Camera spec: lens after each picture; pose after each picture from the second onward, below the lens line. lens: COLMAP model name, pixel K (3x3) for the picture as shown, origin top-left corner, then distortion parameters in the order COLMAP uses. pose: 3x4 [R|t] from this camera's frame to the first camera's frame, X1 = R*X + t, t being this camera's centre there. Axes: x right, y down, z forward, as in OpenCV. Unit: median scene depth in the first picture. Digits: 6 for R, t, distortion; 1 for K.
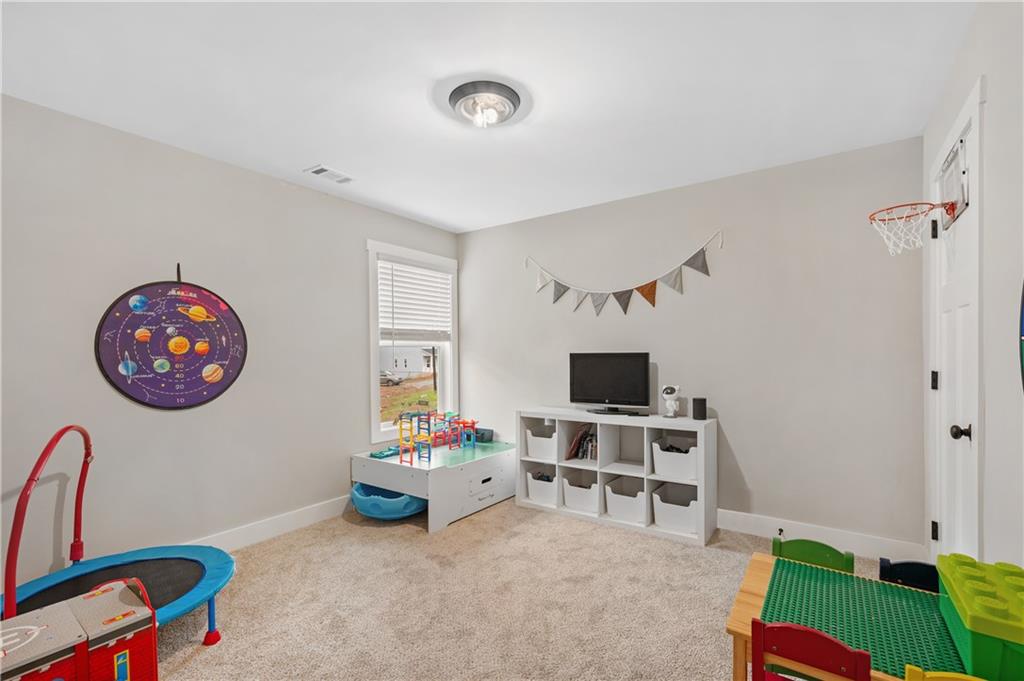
lens RADIAL K [[459.4, 0, 521.1], [0, 459.4, 348.6], [0, 0, 1]] dist [0.001315, 0.000191]
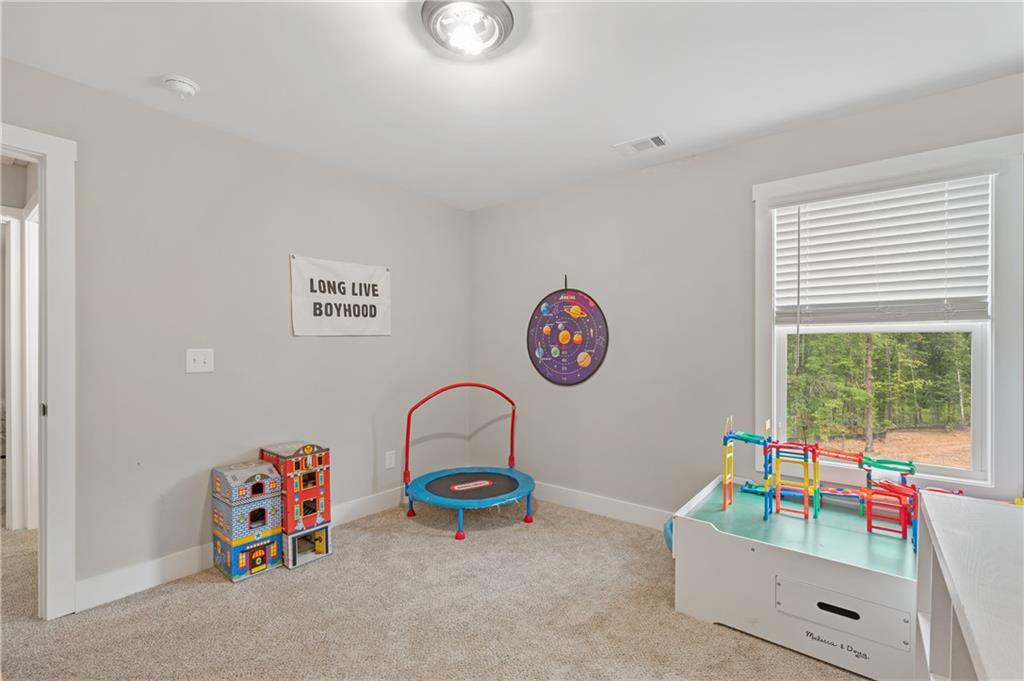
lens RADIAL K [[459.4, 0, 516.0], [0, 459.4, 338.3], [0, 0, 1]] dist [0.001315, 0.000191]
pose [[-0.068235, 0.006563, -0.997648, 0.579358], [0.019611, 0.999794, 0.005235, -0.013334], [0.997476, -0.019208, -0.068350, 0.940613]]
